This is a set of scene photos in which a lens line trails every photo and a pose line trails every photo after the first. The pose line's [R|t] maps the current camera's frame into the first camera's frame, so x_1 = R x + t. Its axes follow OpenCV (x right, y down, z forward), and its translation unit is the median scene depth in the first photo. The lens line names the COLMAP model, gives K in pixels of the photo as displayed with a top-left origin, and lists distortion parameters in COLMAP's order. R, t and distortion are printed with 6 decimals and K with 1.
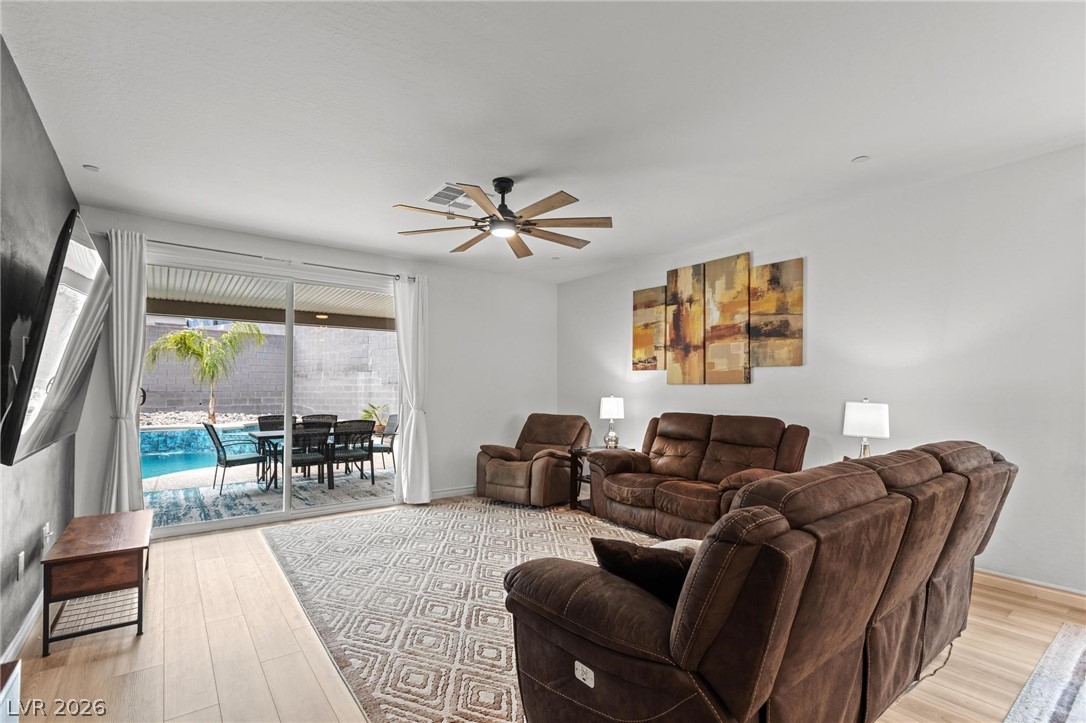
lens RADIAL K [[496.1, 0, 516.0], [0, 496.1, 386.8], [0, 0, 1]] dist [0.000768, 0.000395]
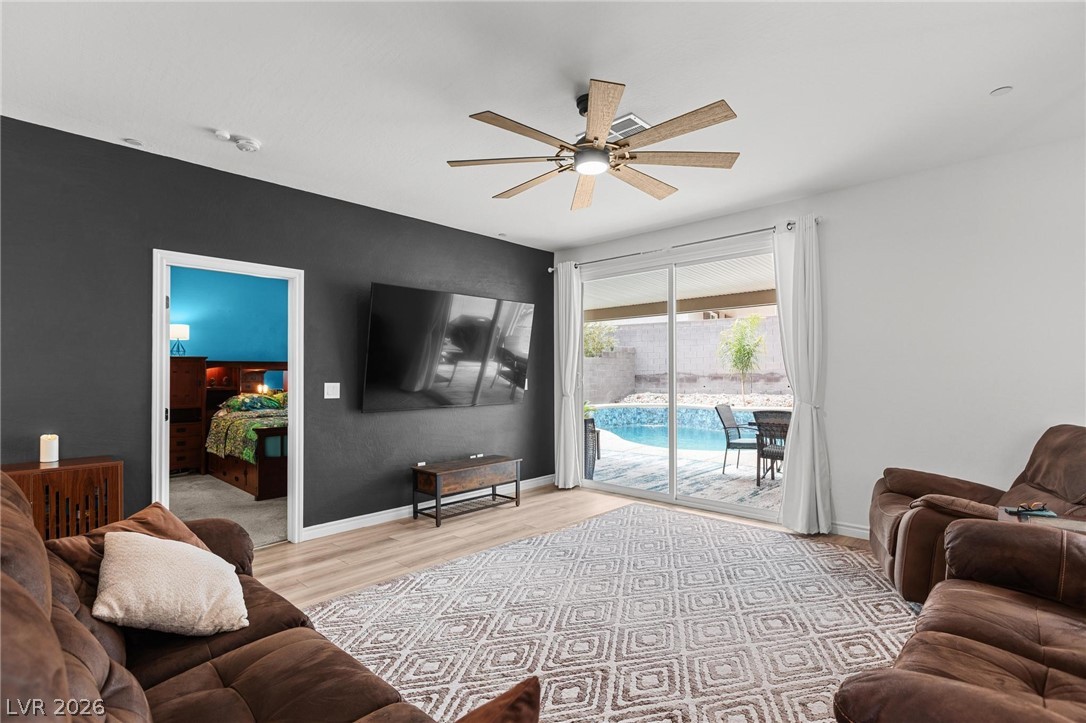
lens RADIAL K [[495.1, 0, 543.5], [0, 495.1, 364.6], [0, 0, 1]] dist [-0.003829, -0.001219]
pose [[0.201726, -0.027189, -0.979065, 0.374540], [0.015627, 0.999577, -0.024538, 0.002818], [0.979317, -0.010350, 0.202065, 0.409194]]
